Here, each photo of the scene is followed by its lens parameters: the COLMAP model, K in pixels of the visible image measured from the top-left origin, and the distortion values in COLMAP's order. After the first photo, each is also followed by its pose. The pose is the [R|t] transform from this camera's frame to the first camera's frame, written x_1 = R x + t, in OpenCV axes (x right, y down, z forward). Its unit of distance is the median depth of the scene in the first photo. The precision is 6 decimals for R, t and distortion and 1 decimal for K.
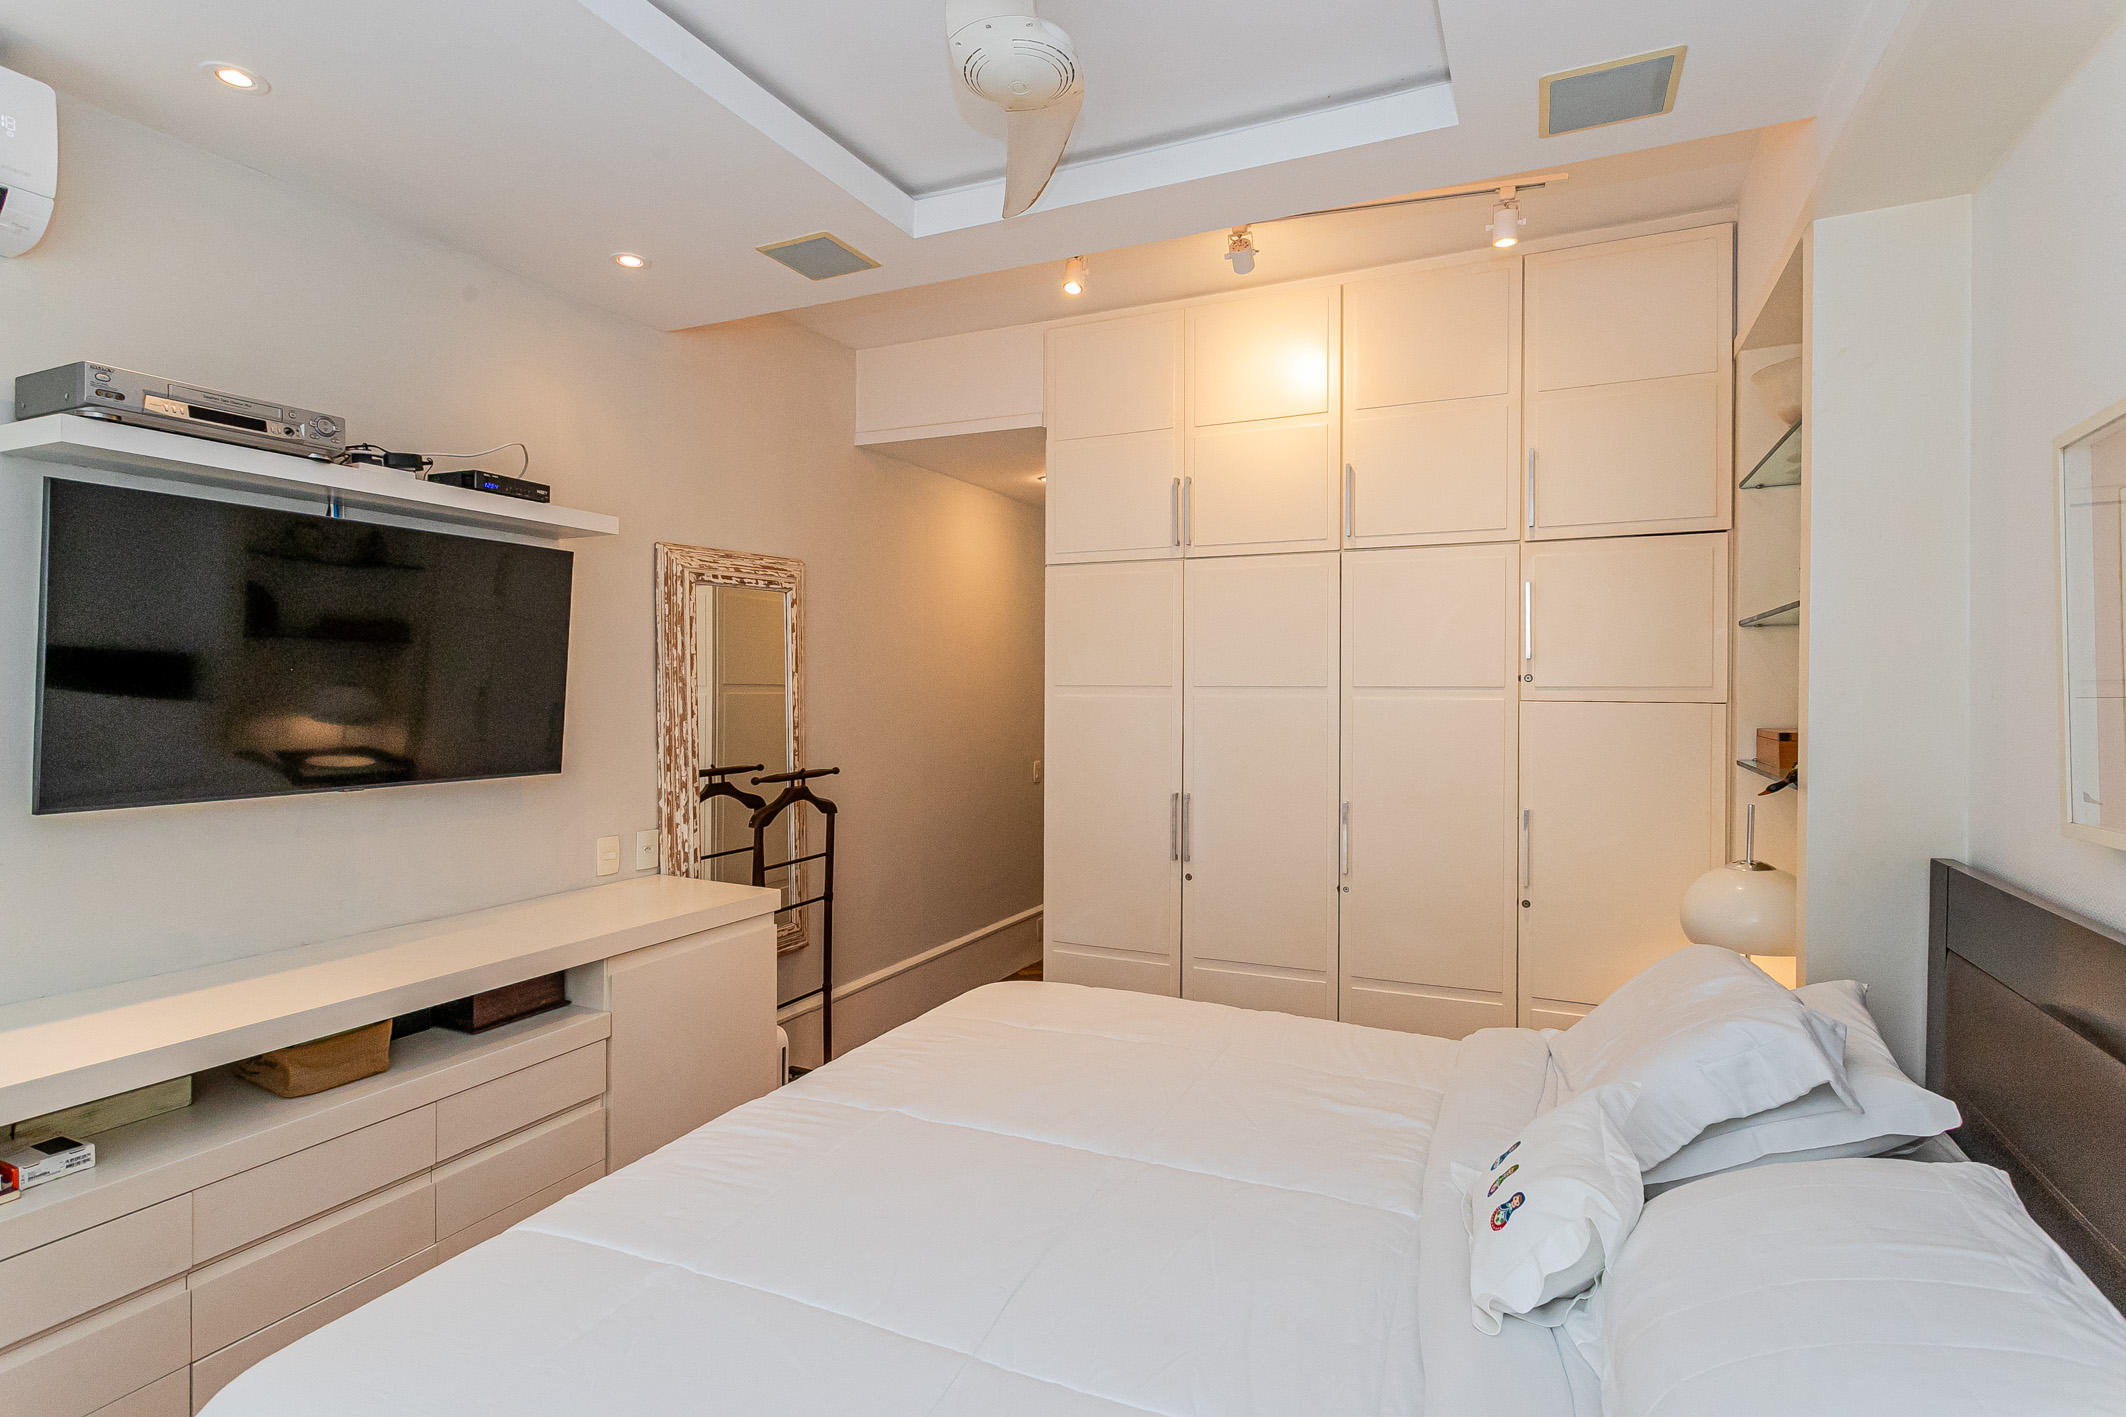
lens RADIAL K [[1018.6, 0, 1065.8], [0, 1018.6, 695.9], [0, 0, 1]] dist [0.000492, 0.001877]
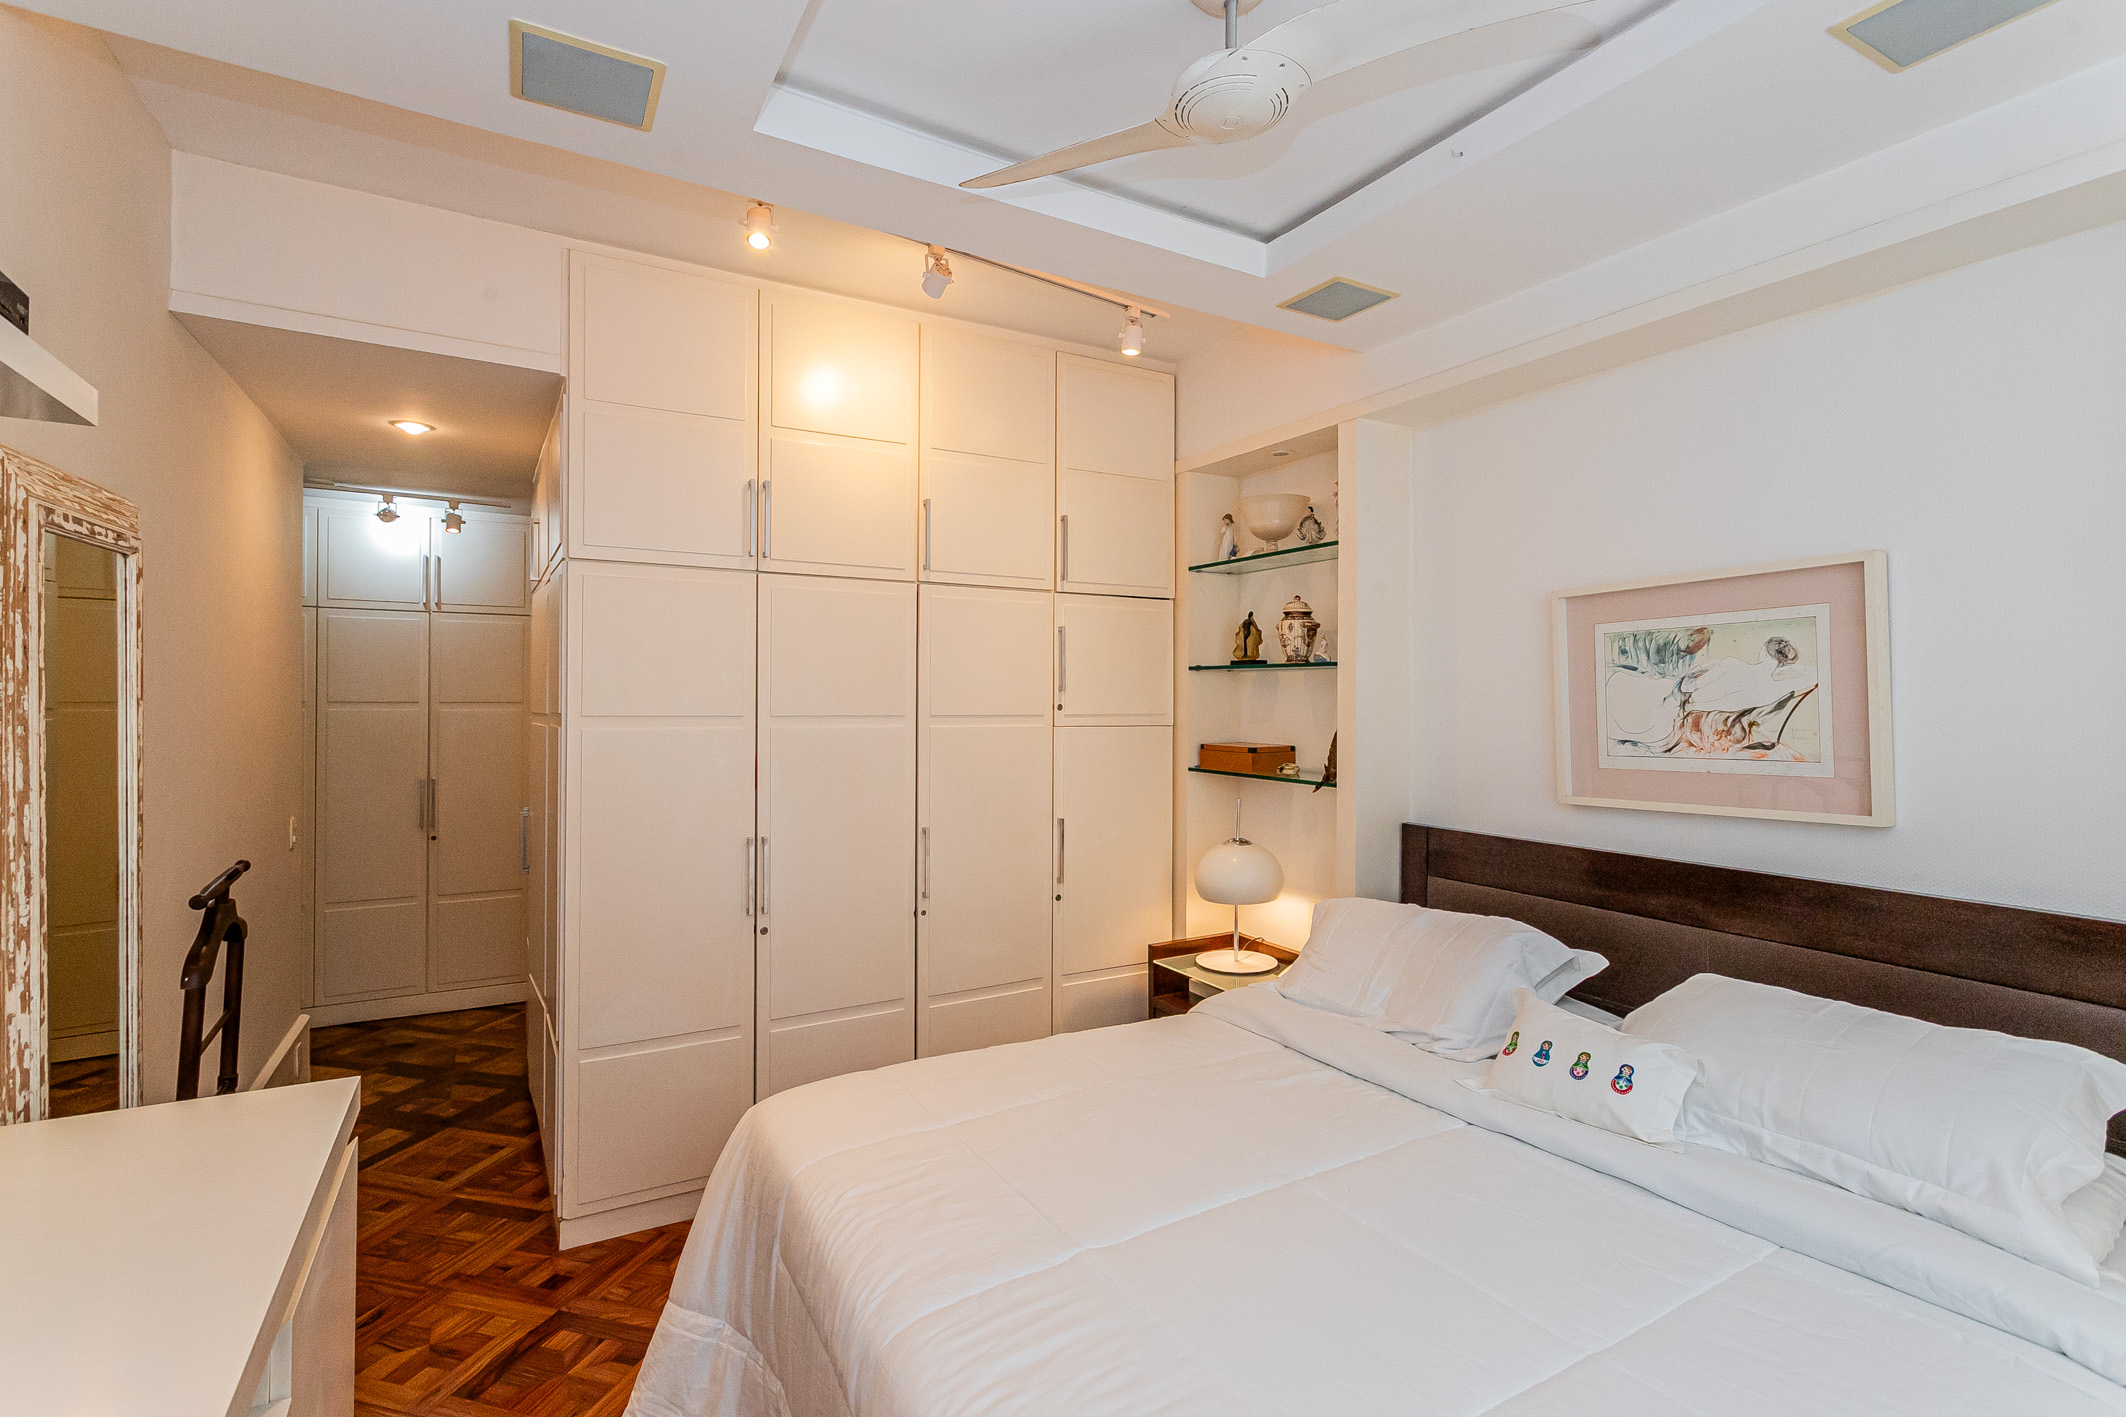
lens RADIAL K [[1018.6, 0, 1035.4], [0, 1018.6, 695.4], [0, 0, 1]] dist [0.000492, 0.001877]
pose [[0.575682, 0.001182, 0.817673, -0.510387], [0.001864, 0.999994, -0.002758, -0.026664], [-0.817672, 0.003112, 0.575676, 0.321607]]
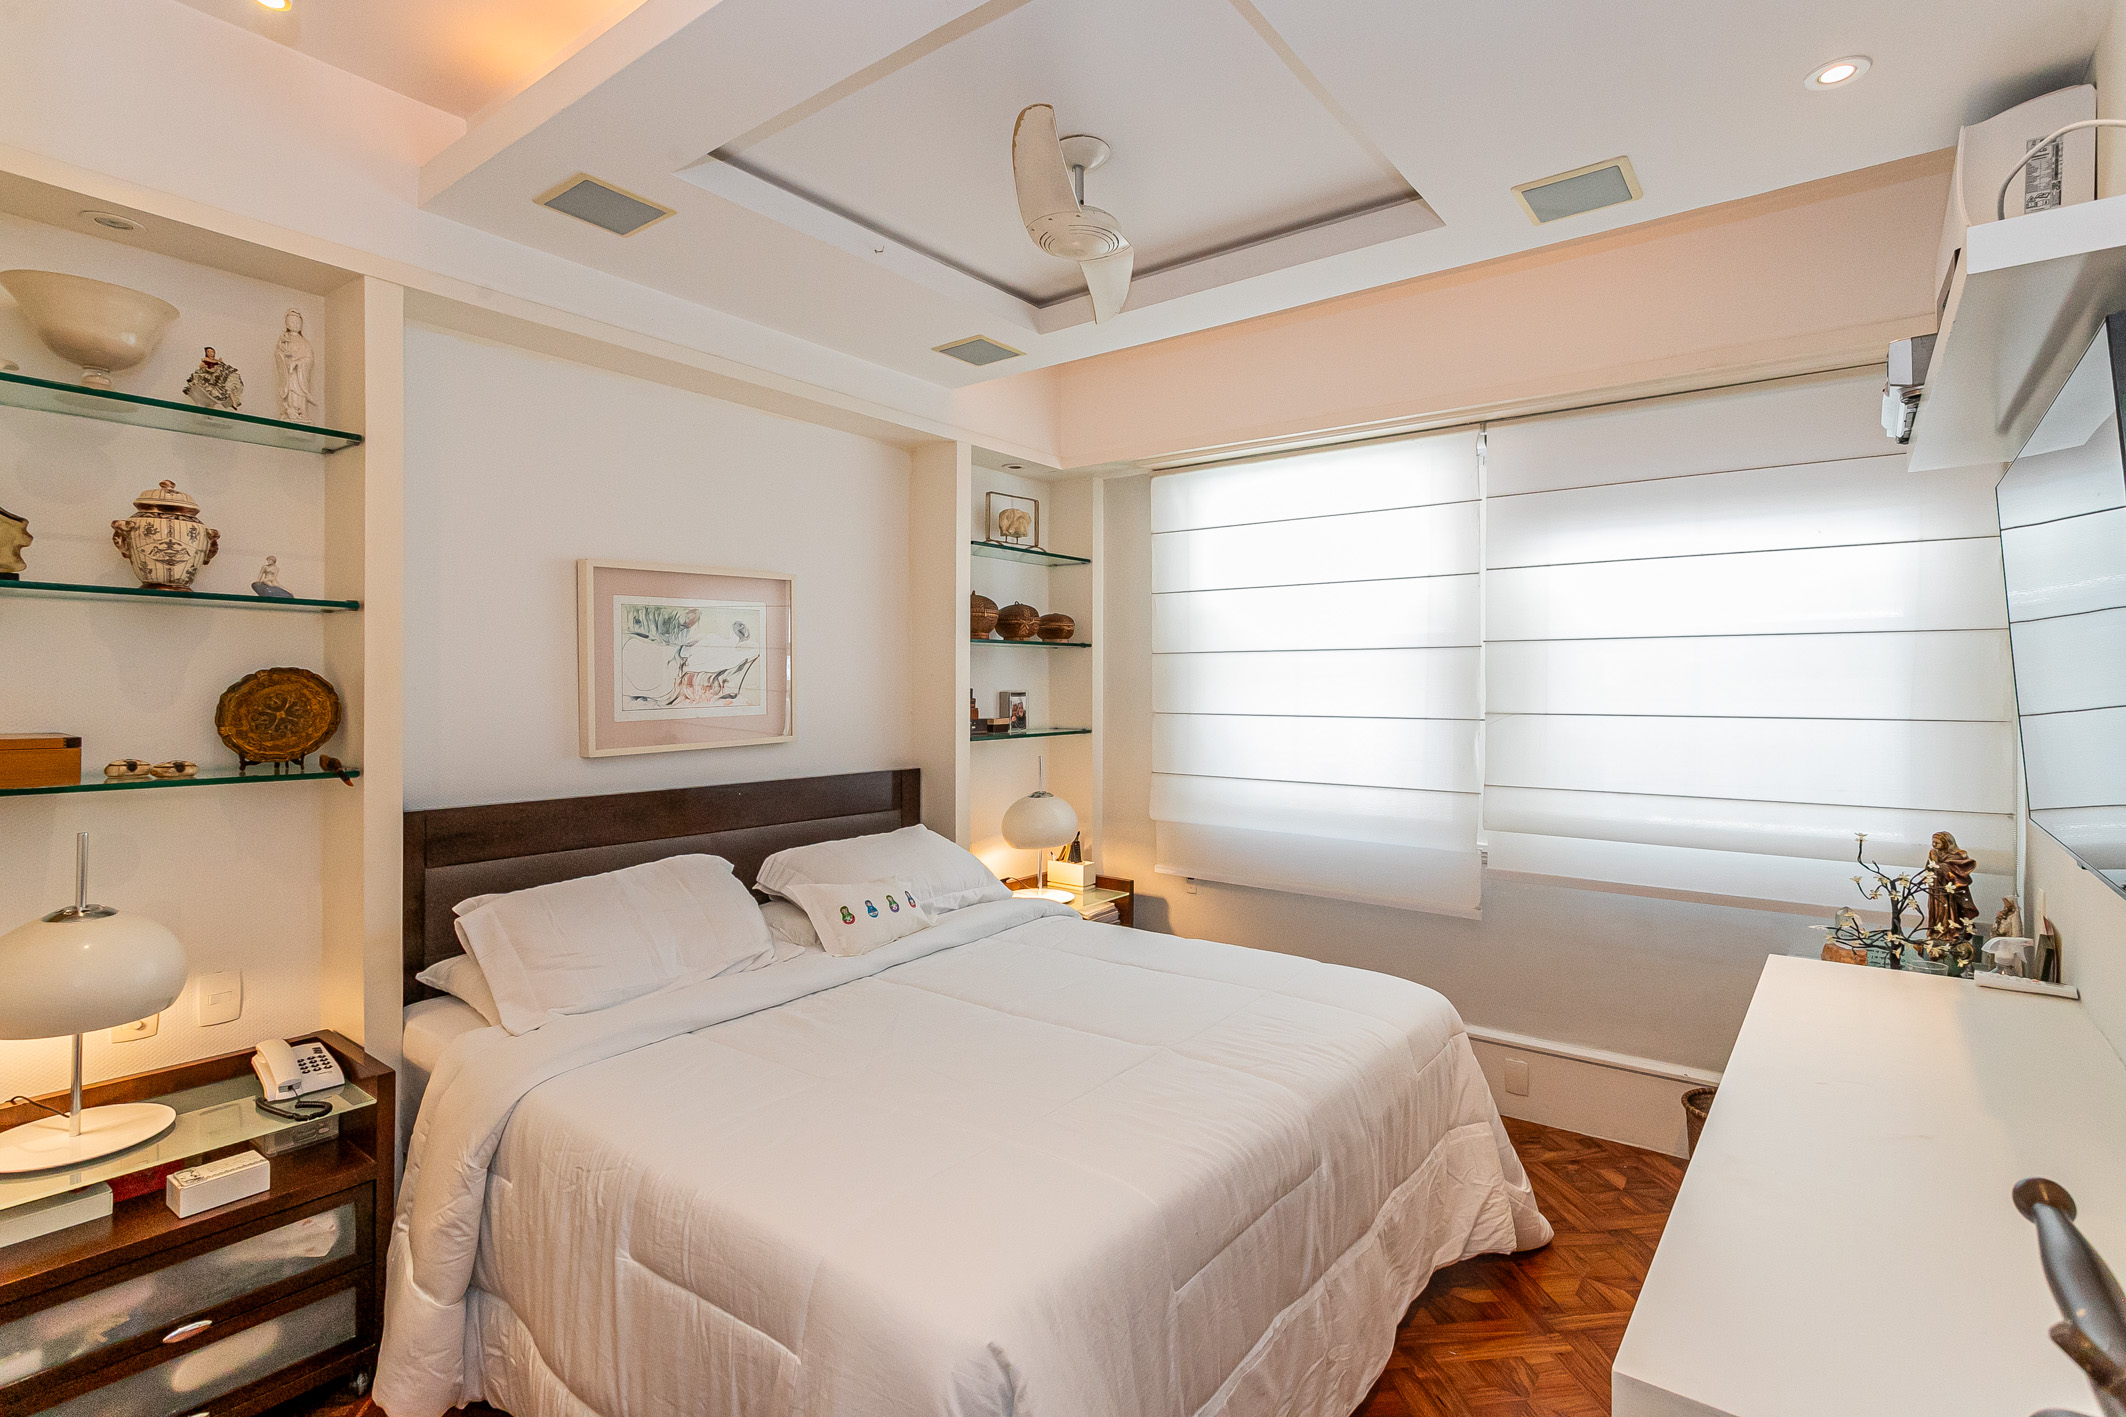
lens RADIAL K [[1018.6, 0, 1050.8], [0, 1018.6, 692.5], [0, 0, 1]] dist [0.000492, 0.001877]
pose [[-0.980345, -0.005351, 0.197220, -0.148869], [-0.003640, 0.999953, 0.009039, -0.006113], [-0.197259, 0.008144, -0.980317, 1.267530]]
